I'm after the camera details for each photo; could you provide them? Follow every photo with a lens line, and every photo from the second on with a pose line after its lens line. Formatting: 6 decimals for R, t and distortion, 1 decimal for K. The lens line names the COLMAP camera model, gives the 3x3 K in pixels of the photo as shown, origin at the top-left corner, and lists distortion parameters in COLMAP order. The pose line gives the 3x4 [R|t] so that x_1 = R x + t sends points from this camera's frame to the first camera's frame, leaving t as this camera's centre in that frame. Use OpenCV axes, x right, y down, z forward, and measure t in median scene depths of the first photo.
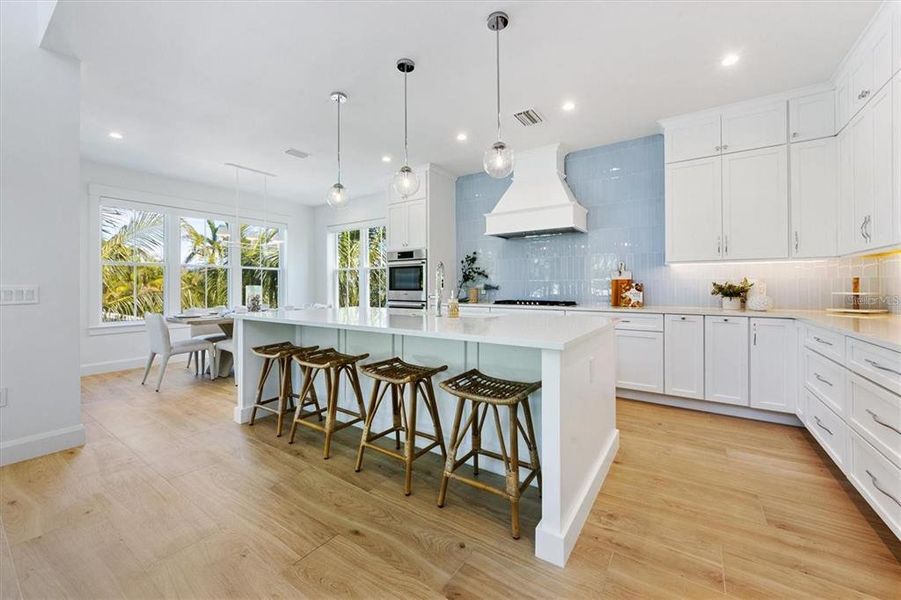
lens RADIAL K [[357.1, 0, 442.4], [0, 357.1, 283.2], [0, 0, 1]] dist [0.003675, -0.001224]
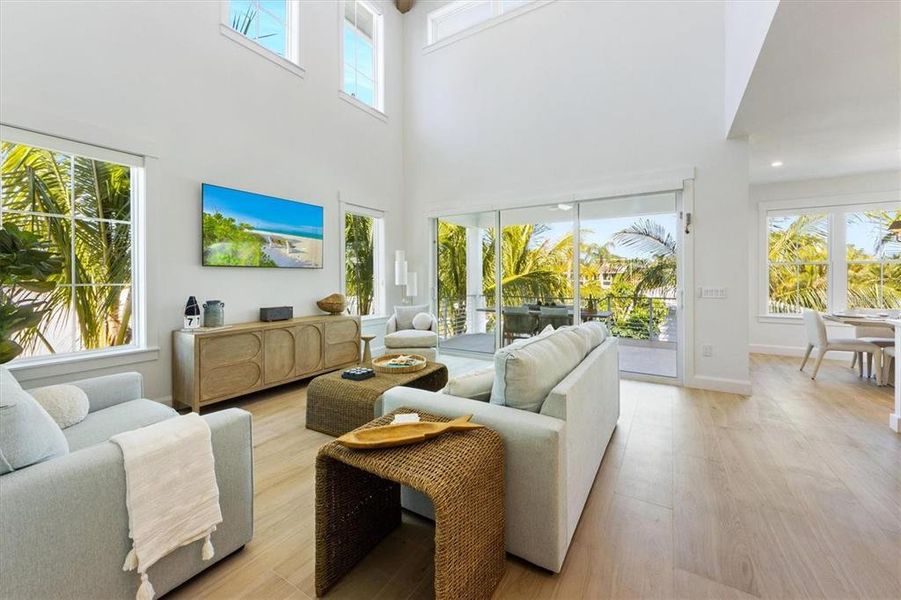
lens RADIAL K [[357.1, 0, 448.3], [0, 357.1, 278.1], [0, 0, 1]] dist [0.003675, -0.001224]
pose [[0.066271, 0.007823, -0.997771, 0.252812], [0.007611, 0.999936, 0.008346, -0.035378], [0.997773, -0.008147, 0.066207, -0.222030]]
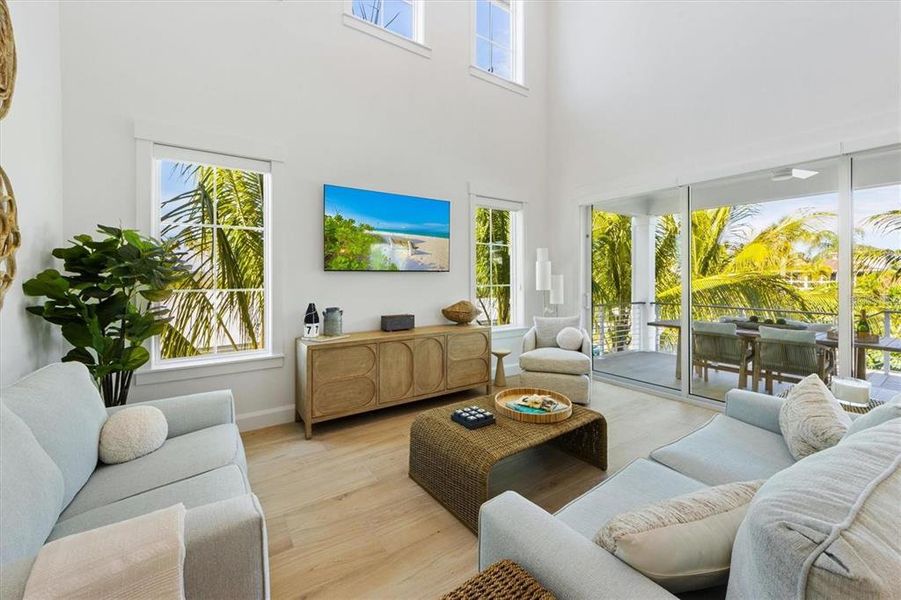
lens RADIAL K [[357.1, 0, 442.2], [0, 357.1, 282.8], [0, 0, 1]] dist [0.003675, -0.001224]
pose [[-0.354347, 0.020724, -0.934884, 0.012647], [0.011141, 0.999777, 0.017940, -0.047234], [0.935048, -0.004059, -0.354499, -0.210070]]
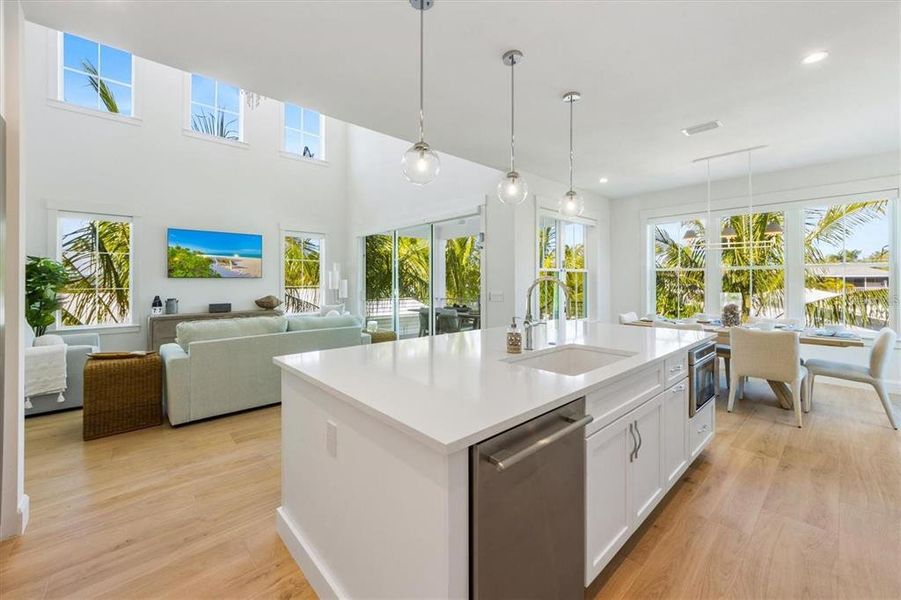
lens RADIAL K [[357.1, 0, 441.4], [0, 357.1, 281.5], [0, 0, 1]] dist [0.003675, -0.001224]
pose [[-0.218241, 0.008596, -0.975857, 0.540577], [0.011112, 0.999918, 0.006323, -0.044714], [0.975832, -0.009464, -0.218319, 0.688613]]
